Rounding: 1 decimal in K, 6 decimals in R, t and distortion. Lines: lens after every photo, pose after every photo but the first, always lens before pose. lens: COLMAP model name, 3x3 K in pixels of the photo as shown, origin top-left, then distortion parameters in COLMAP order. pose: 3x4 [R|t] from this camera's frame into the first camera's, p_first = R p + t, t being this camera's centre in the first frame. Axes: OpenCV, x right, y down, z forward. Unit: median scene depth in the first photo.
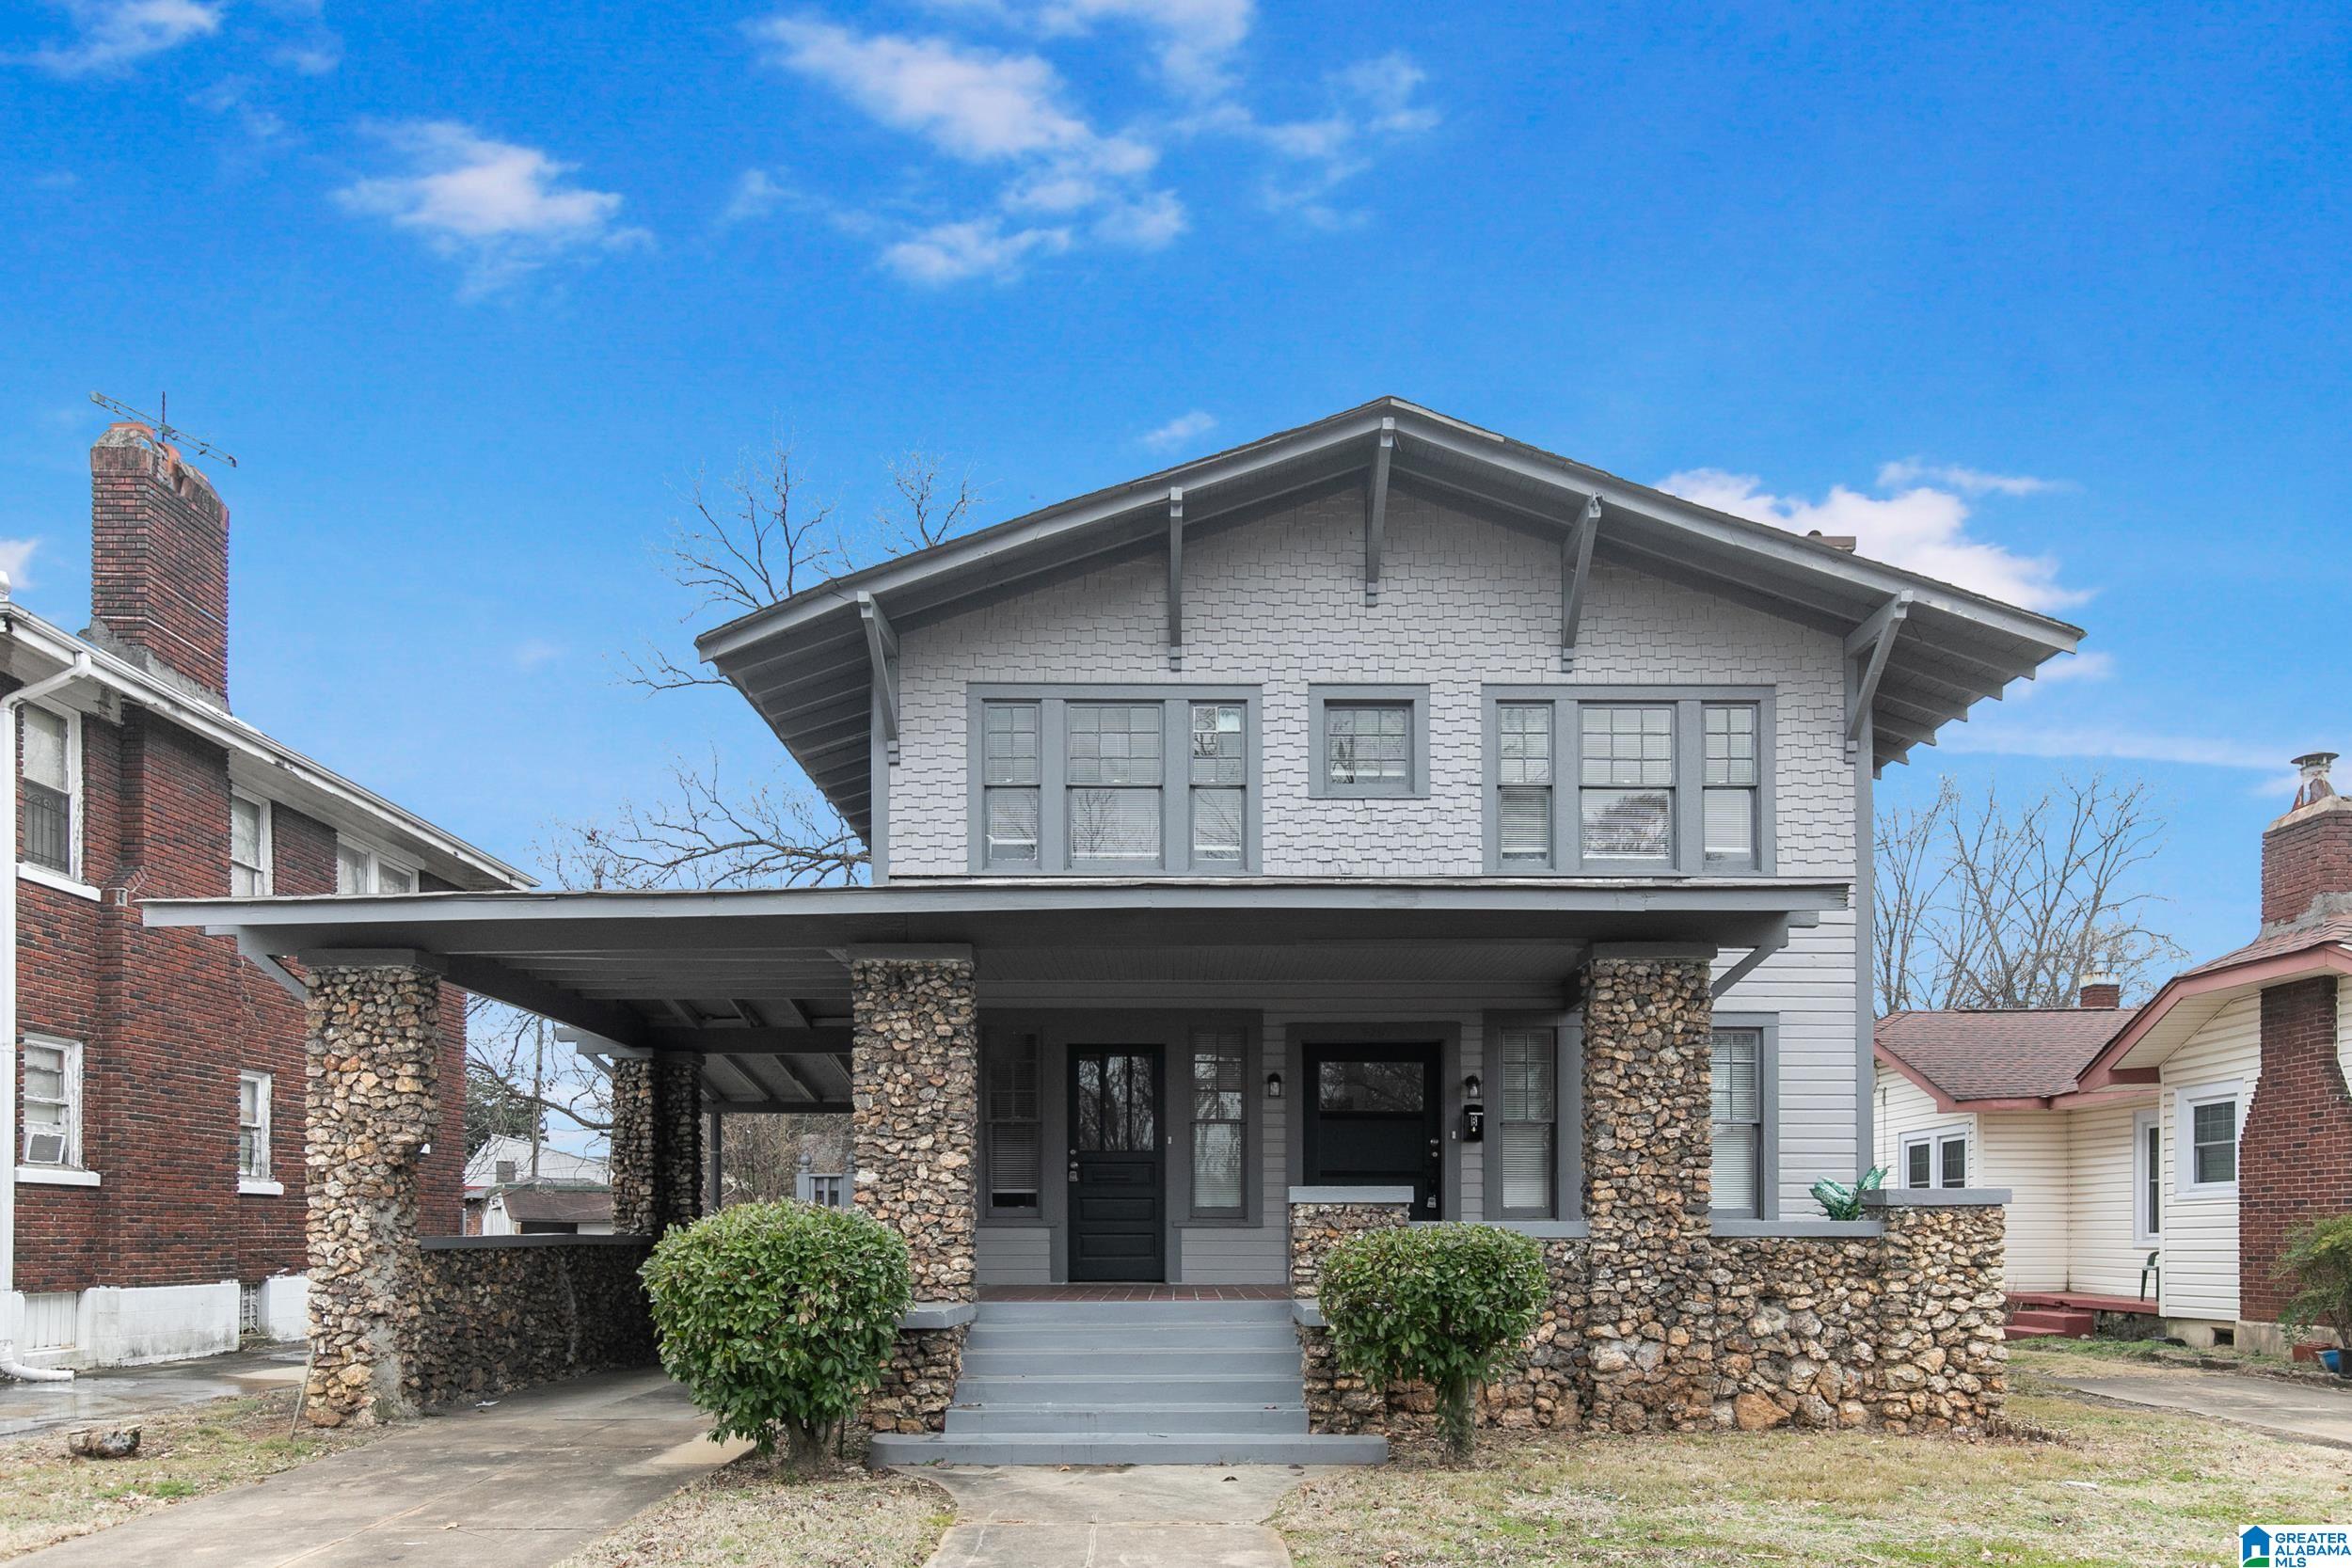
lens RADIAL K [[1519.1, 0, 1178.5], [0, 1519.1, 958.2], [0, 0, 1]] dist [0.003553, -0.000753]
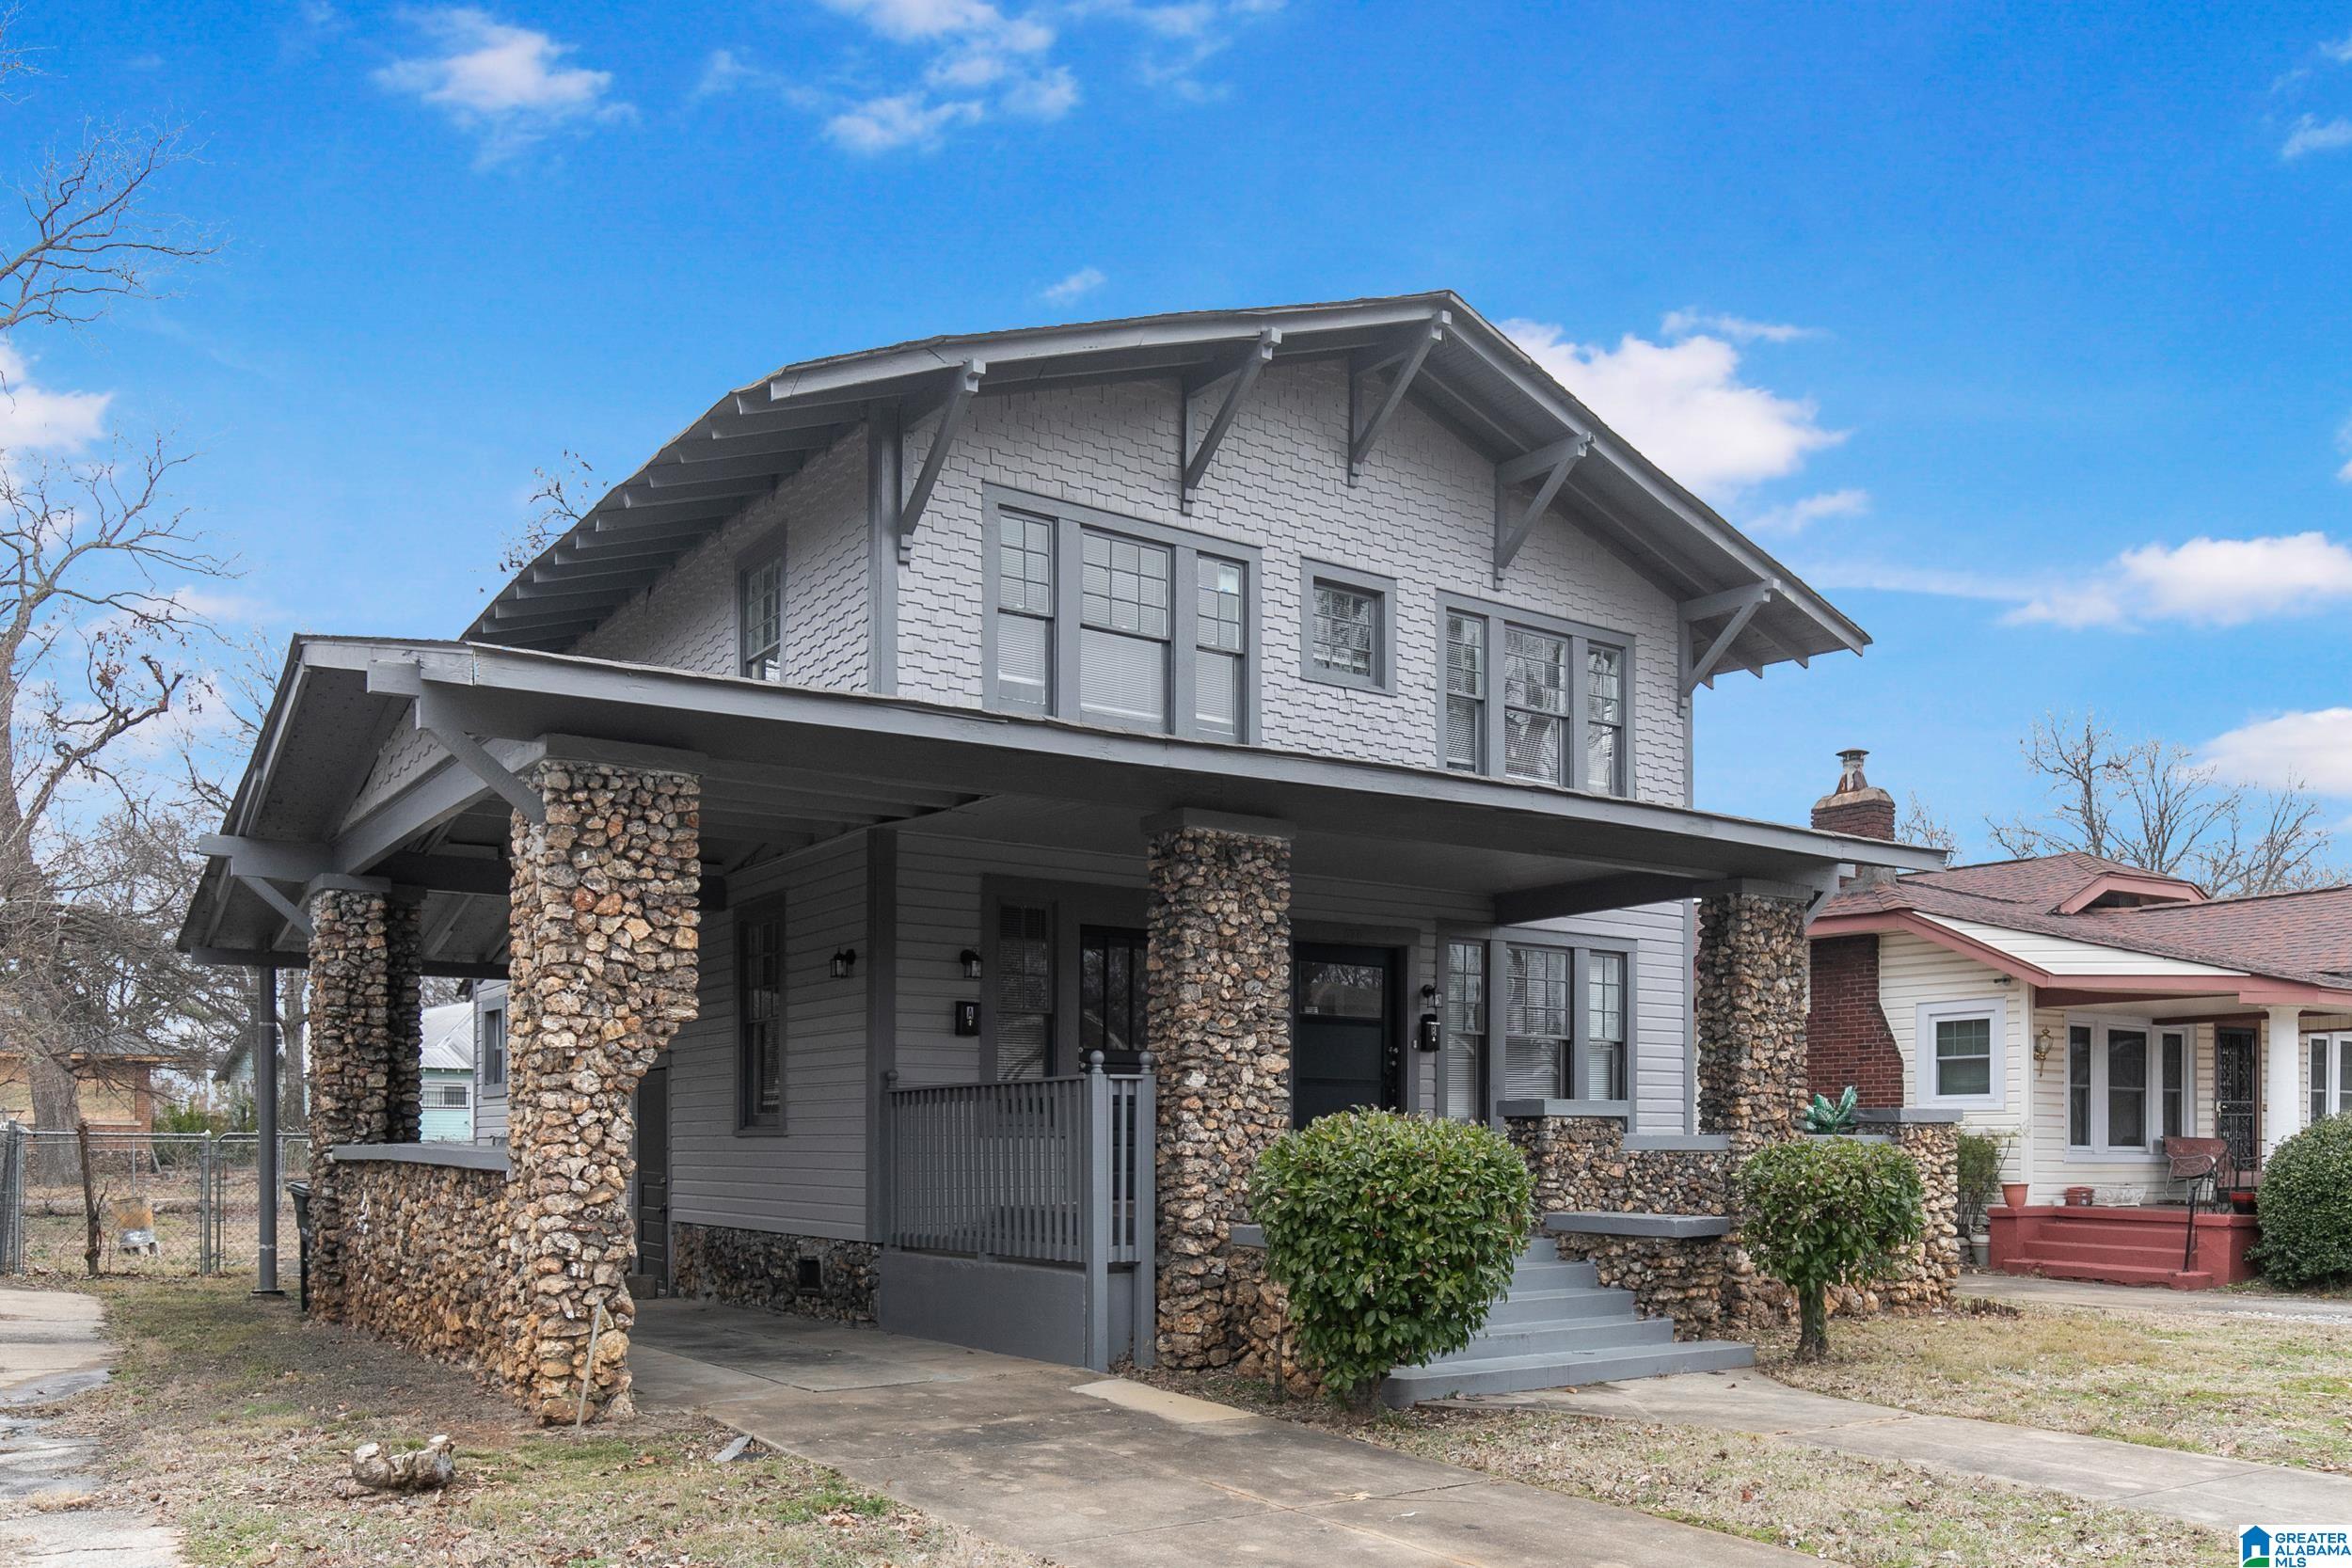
lens RADIAL K [[1805.4, 0, 1176.0], [0, 1805.4, 784.0], [0, 0, 1]] dist [-0.002382, 0.003853]
pose [[0.823614, 0.112136, 0.555955, -0.789371], [-0.104048, 0.993496, -0.046247, 0.025048], [-0.557526, -0.019756, 0.829925, 0.157082]]
